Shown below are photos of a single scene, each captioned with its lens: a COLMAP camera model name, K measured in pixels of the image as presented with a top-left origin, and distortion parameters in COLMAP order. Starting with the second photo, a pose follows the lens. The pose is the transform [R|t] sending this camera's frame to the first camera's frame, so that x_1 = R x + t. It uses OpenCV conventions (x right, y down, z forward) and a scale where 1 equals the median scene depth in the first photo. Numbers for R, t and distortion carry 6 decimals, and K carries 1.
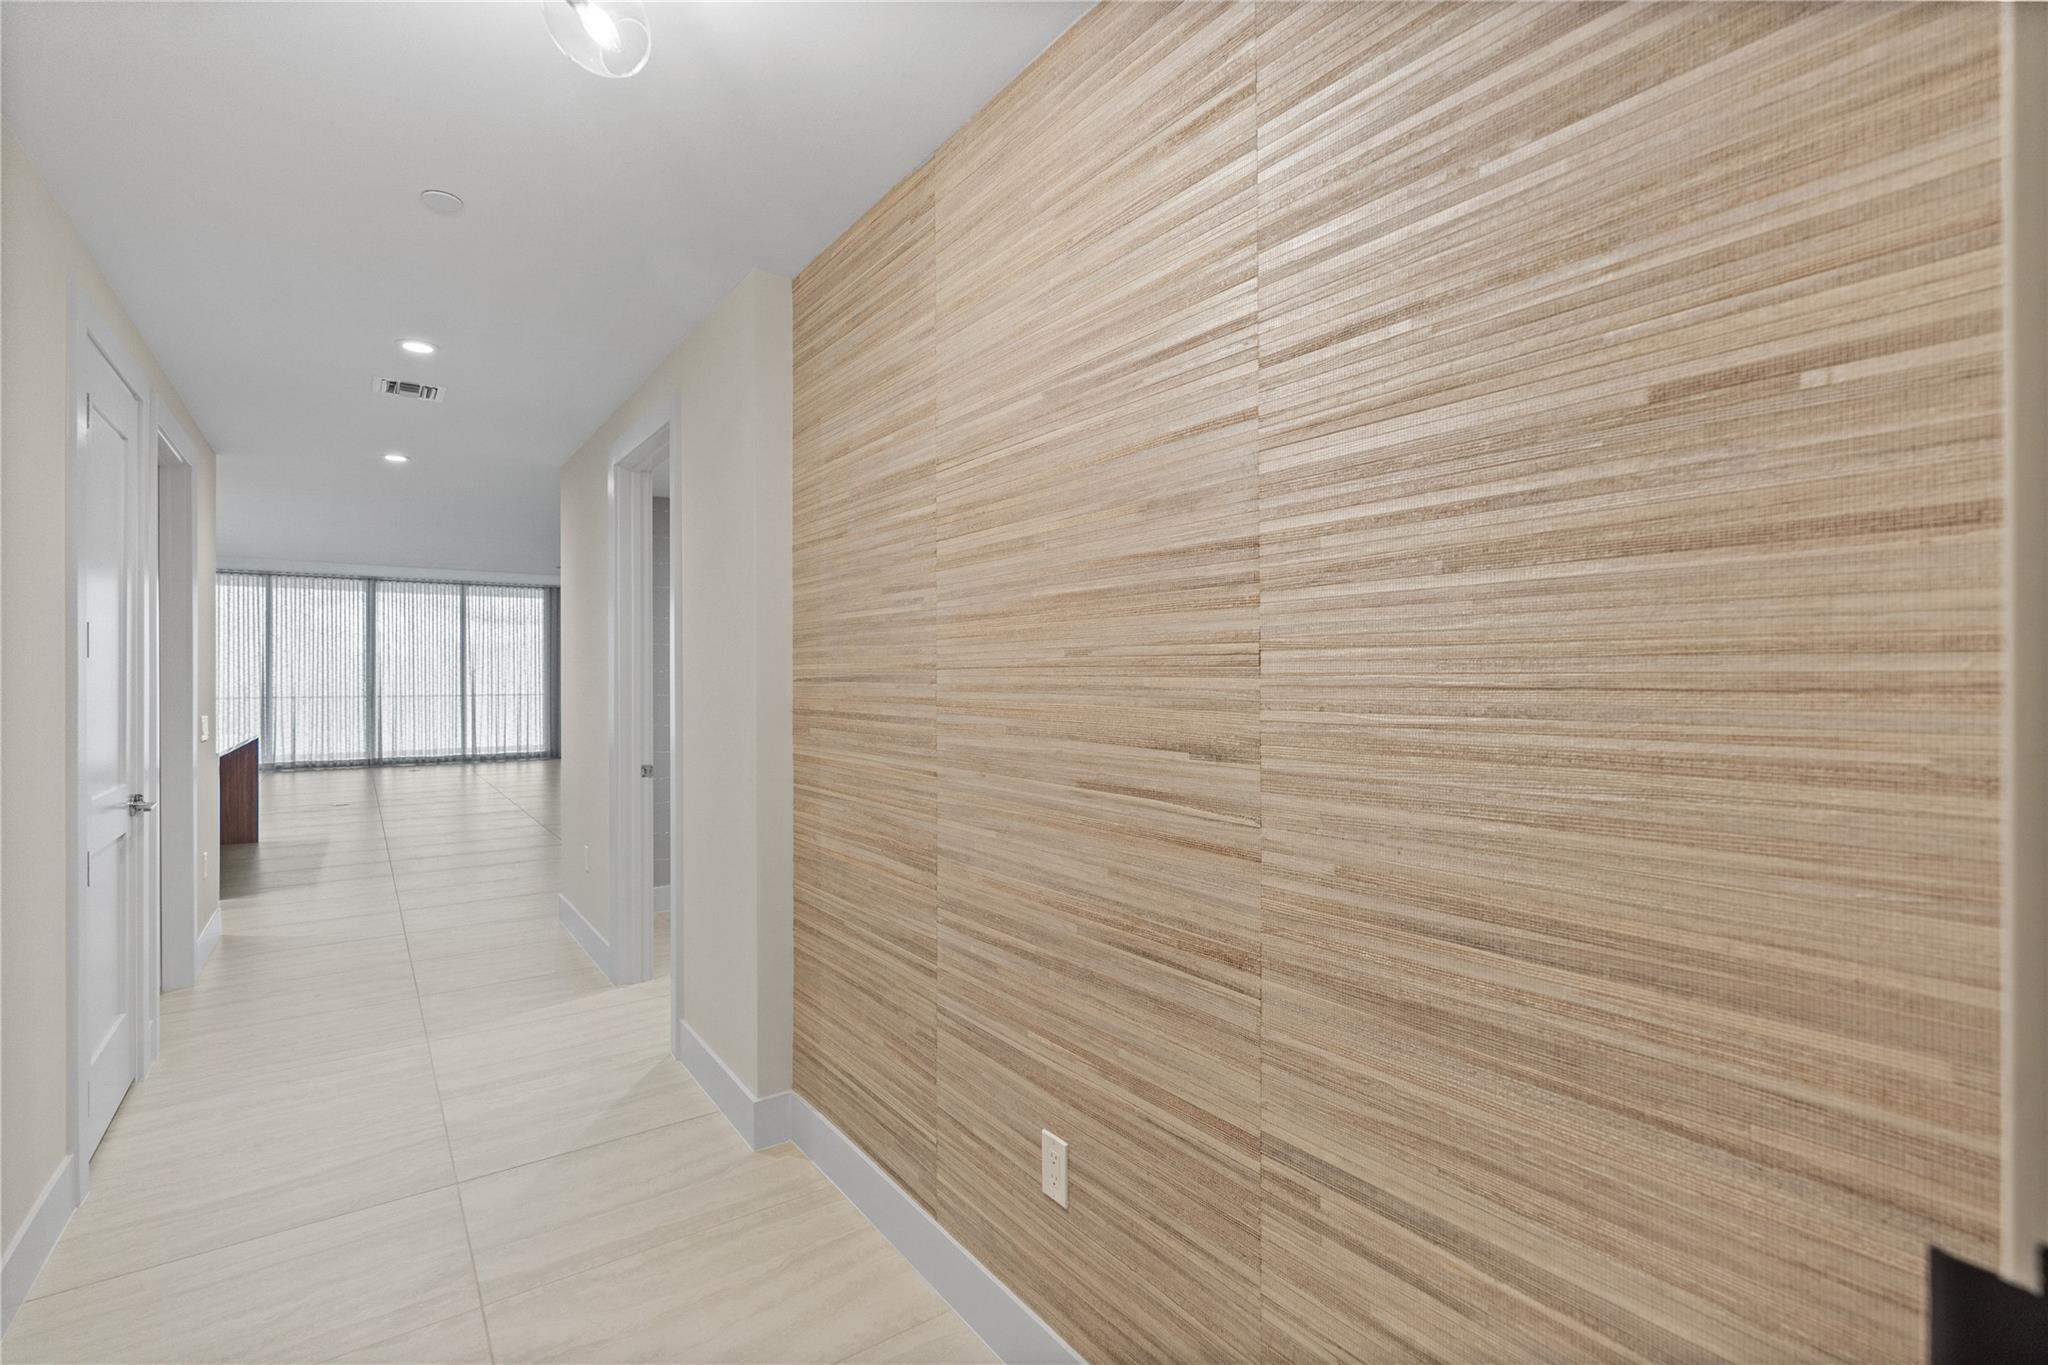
lens RADIAL K [[925.8, 0, 1024.1], [0, 925.8, 677.6], [0, 0, 1]] dist [-0.007984, 0.000166]
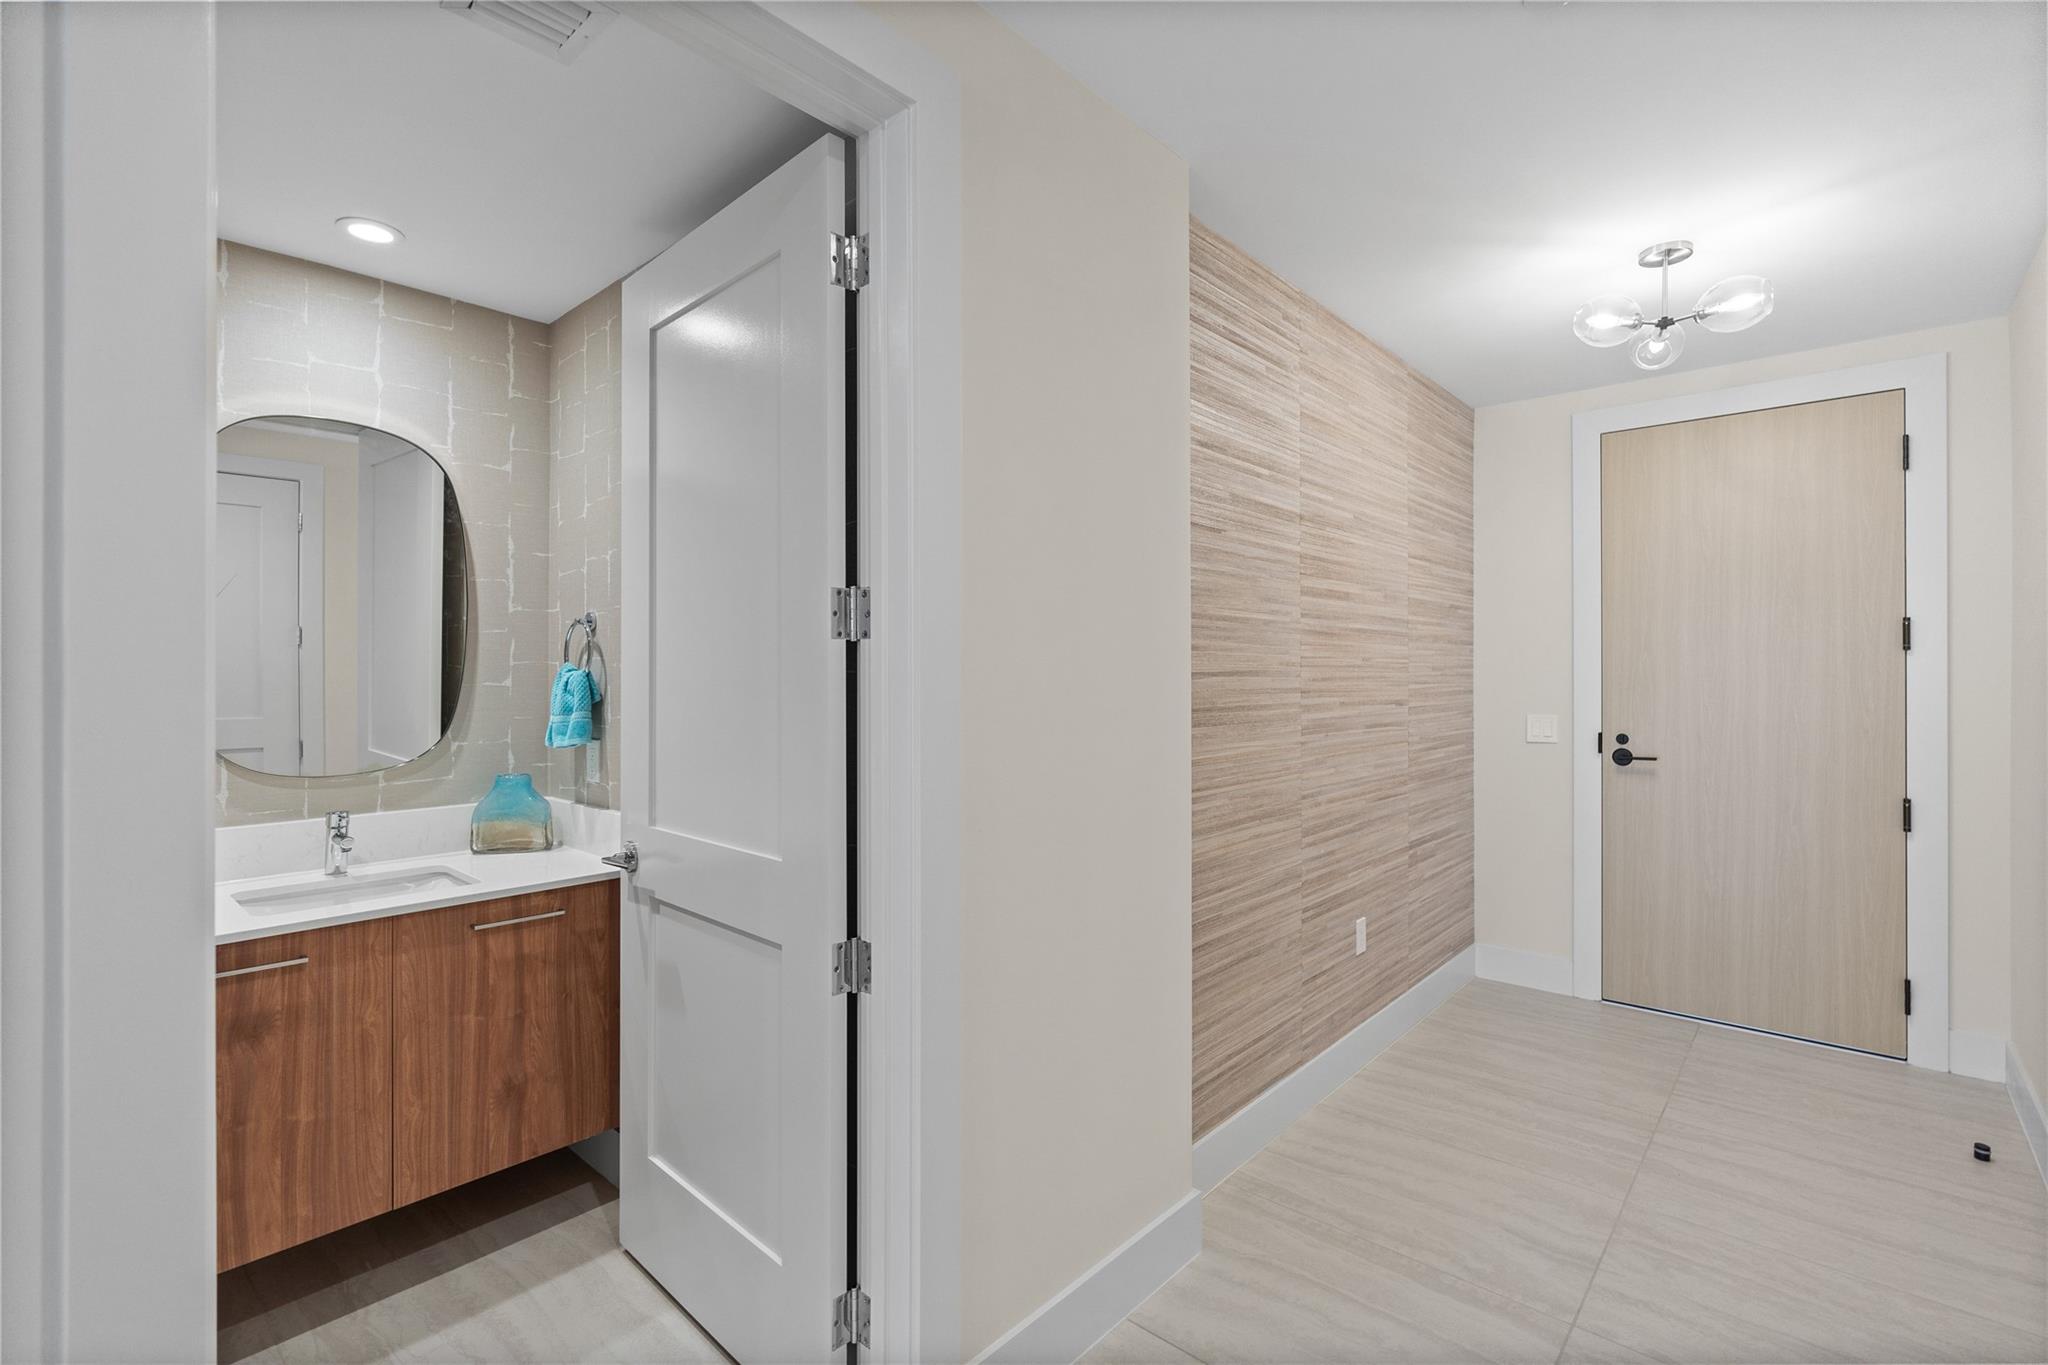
lens RADIAL K [[925.8, 0, 1024.1], [0, 925.8, 677.6], [0, 0, 1]] dist [-0.007984, 0.000166]
pose [[-0.217665, 0.001727, 0.976022, -1.271352], [0.003666, 0.999993, -0.000952, 0.006651], [-0.976017, 0.003371, -0.217670, 1.600699]]
